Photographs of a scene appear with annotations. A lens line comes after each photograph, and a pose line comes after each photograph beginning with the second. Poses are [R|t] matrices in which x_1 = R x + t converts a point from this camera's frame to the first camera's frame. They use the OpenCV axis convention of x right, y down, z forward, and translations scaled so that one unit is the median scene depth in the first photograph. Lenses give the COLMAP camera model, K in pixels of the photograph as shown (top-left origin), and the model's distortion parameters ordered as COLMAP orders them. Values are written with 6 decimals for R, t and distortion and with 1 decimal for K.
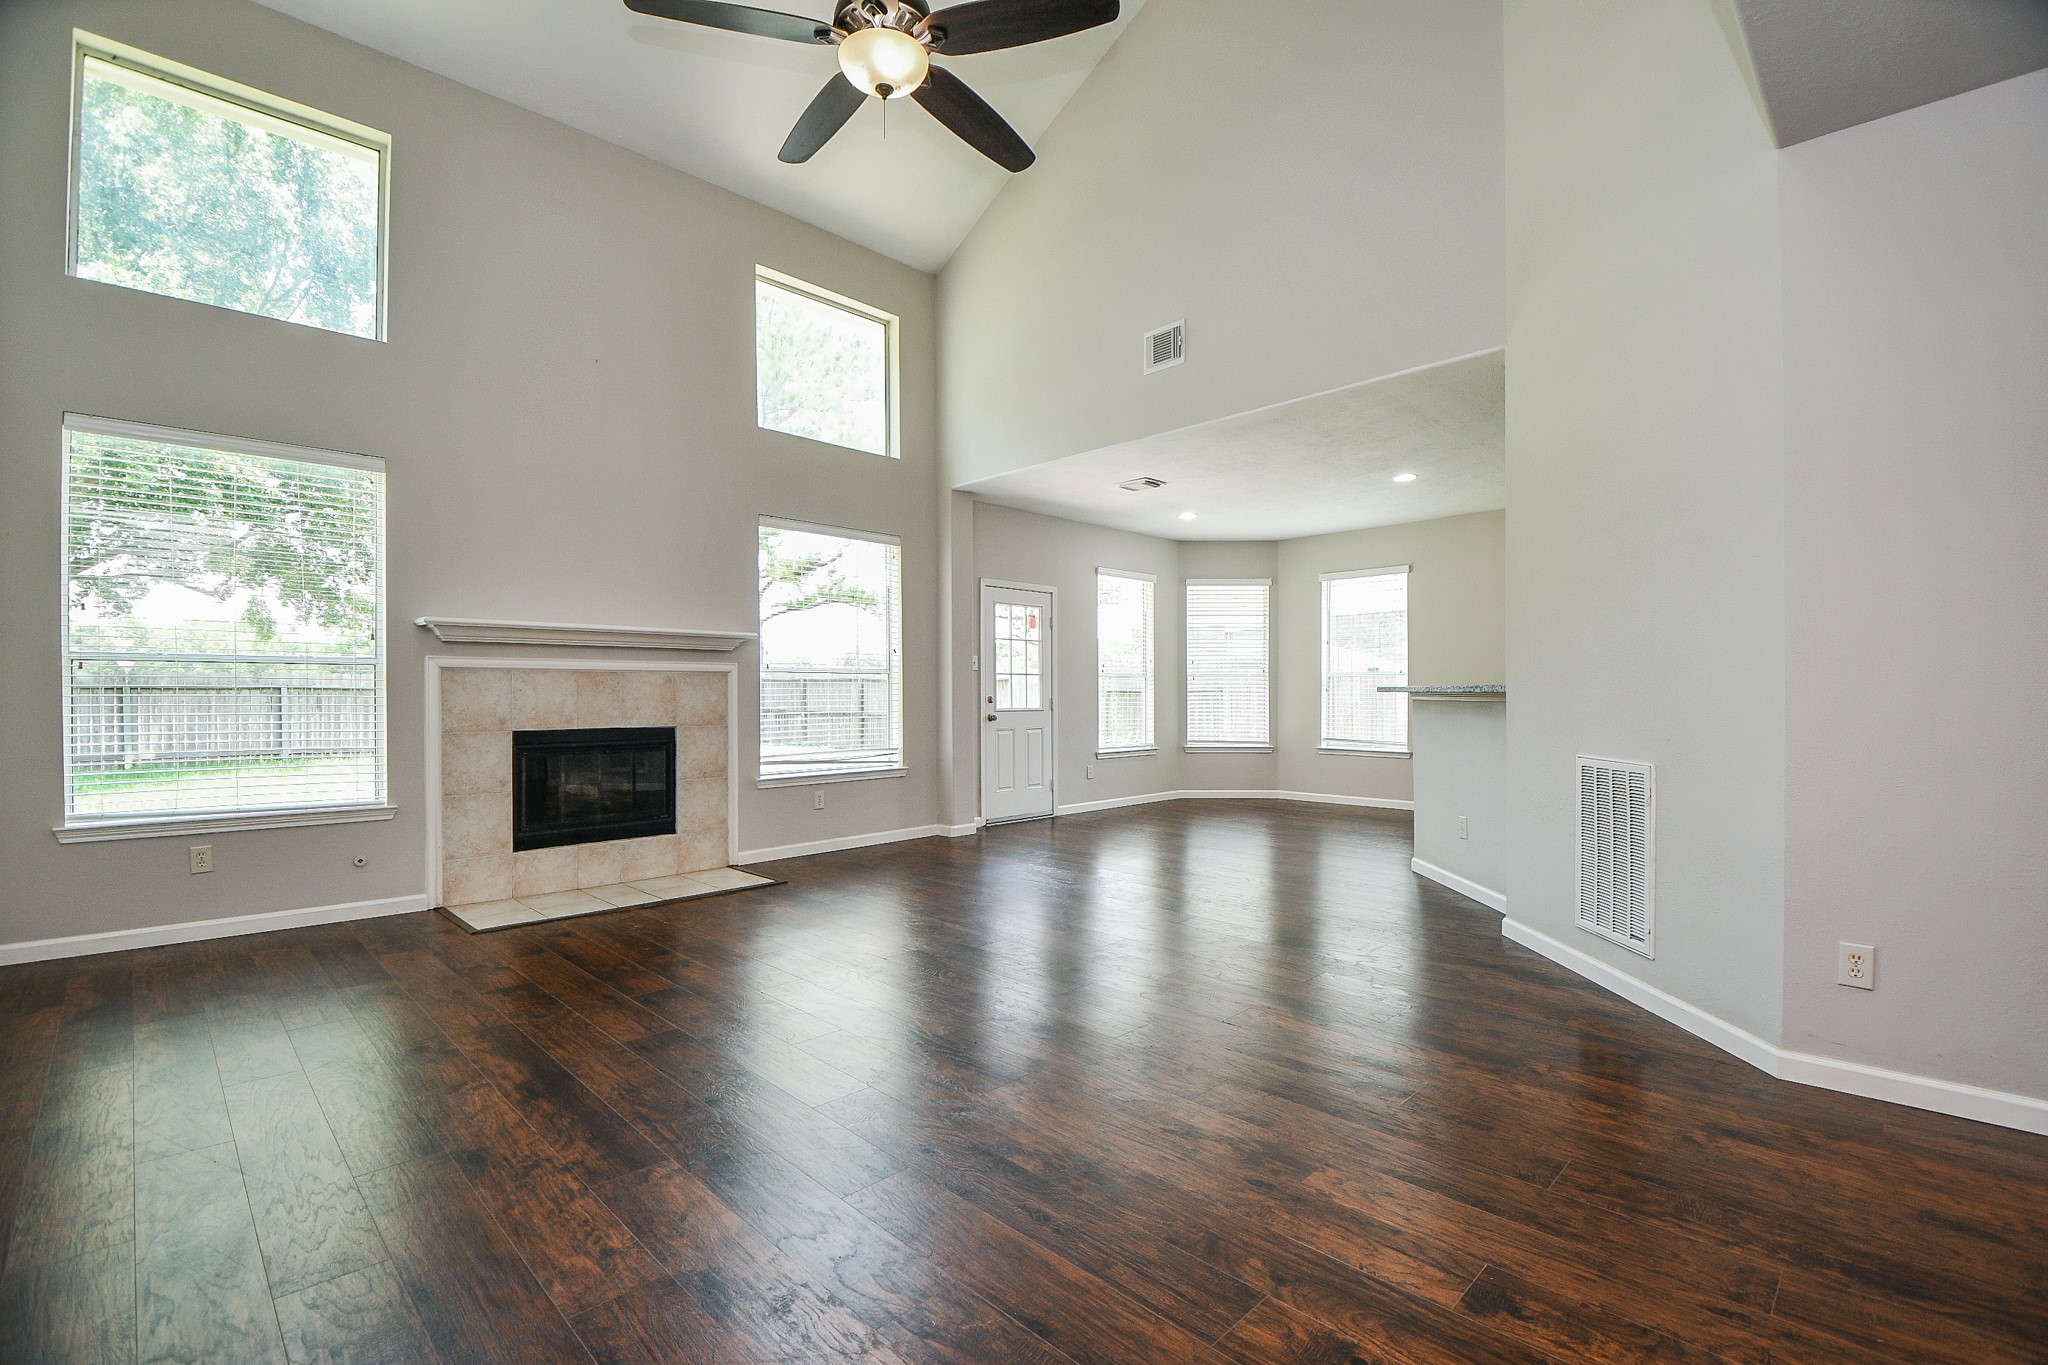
lens RADIAL K [[907.3, 0, 1036.7], [0, 907.3, 676.9], [0, 0, 1]] dist [0.004664, -0.015216]
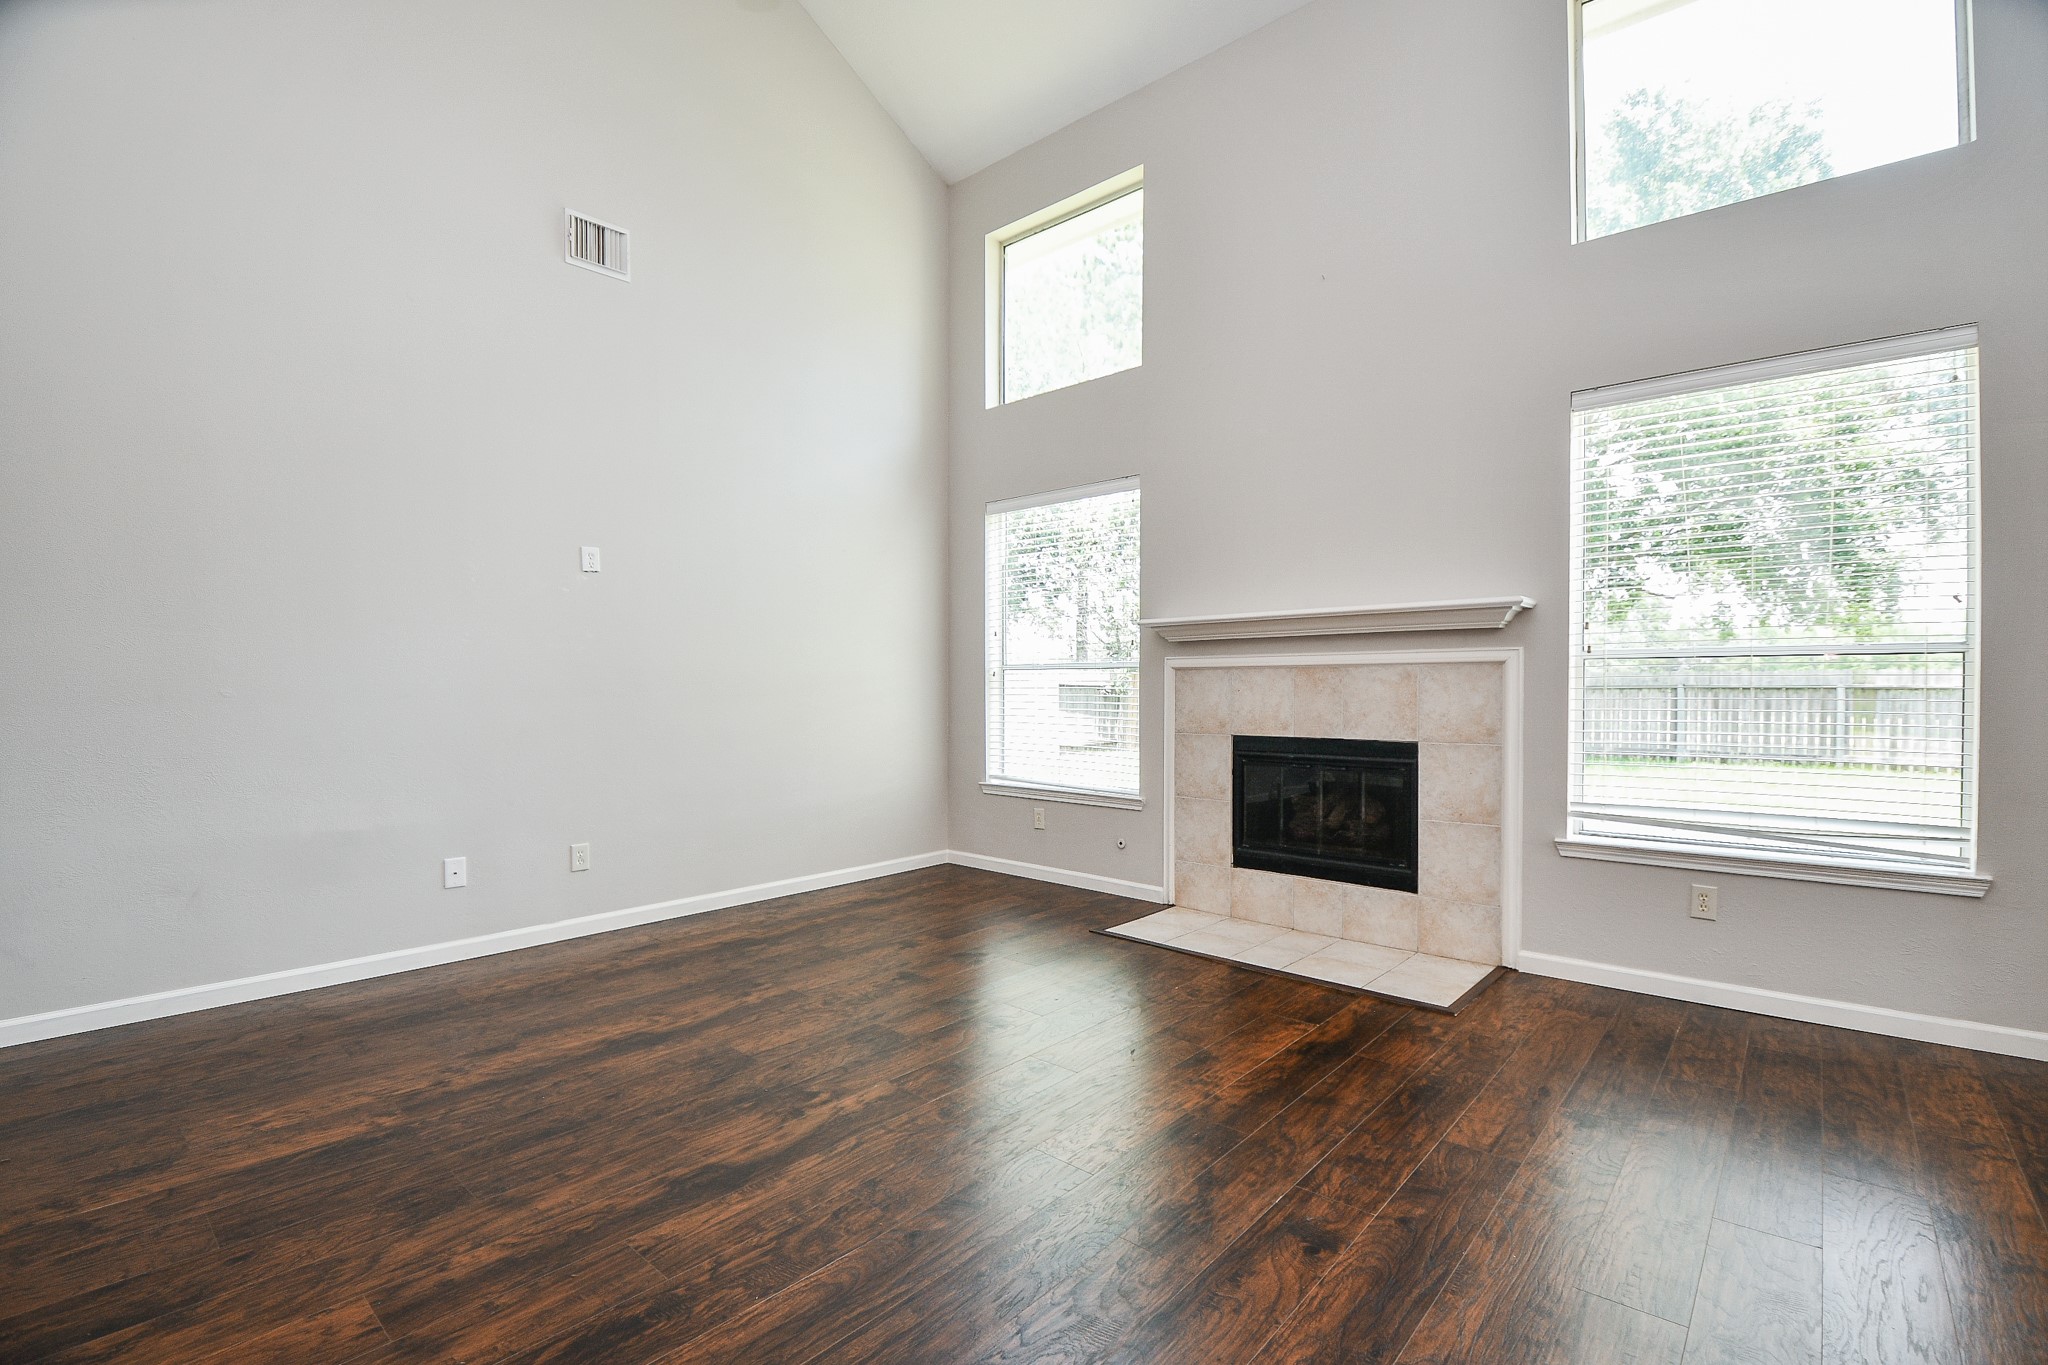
lens RADIAL K [[907.3, 0, 1039.1], [0, 907.3, 694.0], [0, 0, 1]] dist [0.004664, -0.015216]
pose [[0.062552, 0.008582, -0.998005, 0.306651], [0.016064, 0.999825, 0.009605, 0.005876], [0.997912, -0.016632, 0.062403, 0.707272]]
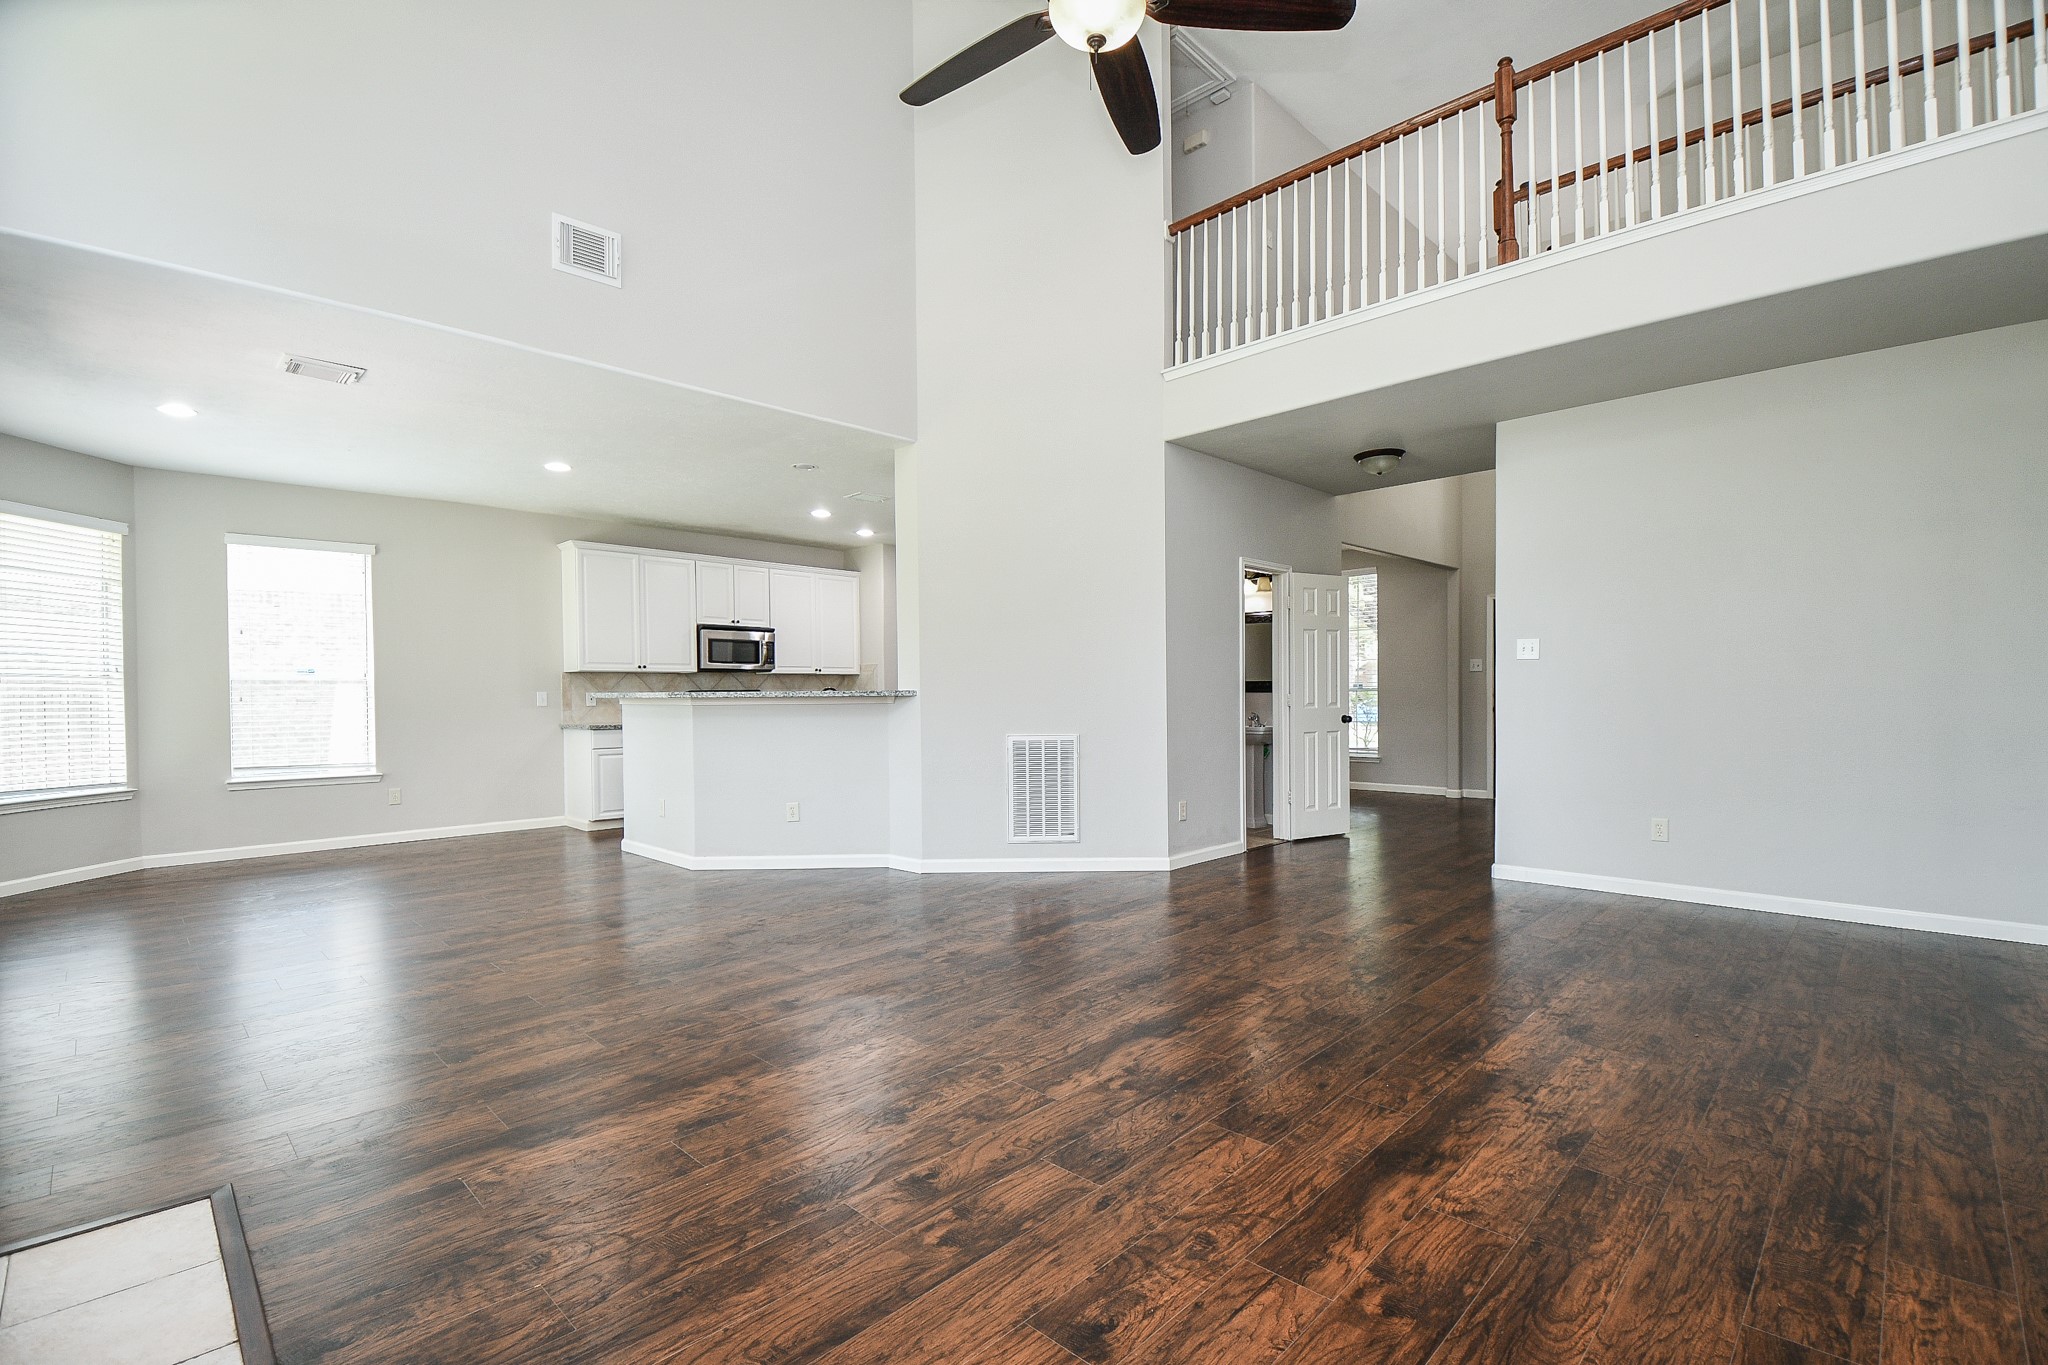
lens RADIAL K [[907.3, 0, 1037.5], [0, 907.3, 700.4], [0, 0, 1]] dist [0.004664, -0.015216]
pose [[-0.009252, -0.007611, 0.999928, -0.679977], [-0.008147, 0.999938, 0.007536, 0.009269], [-0.999924, -0.008077, -0.009314, 0.667721]]
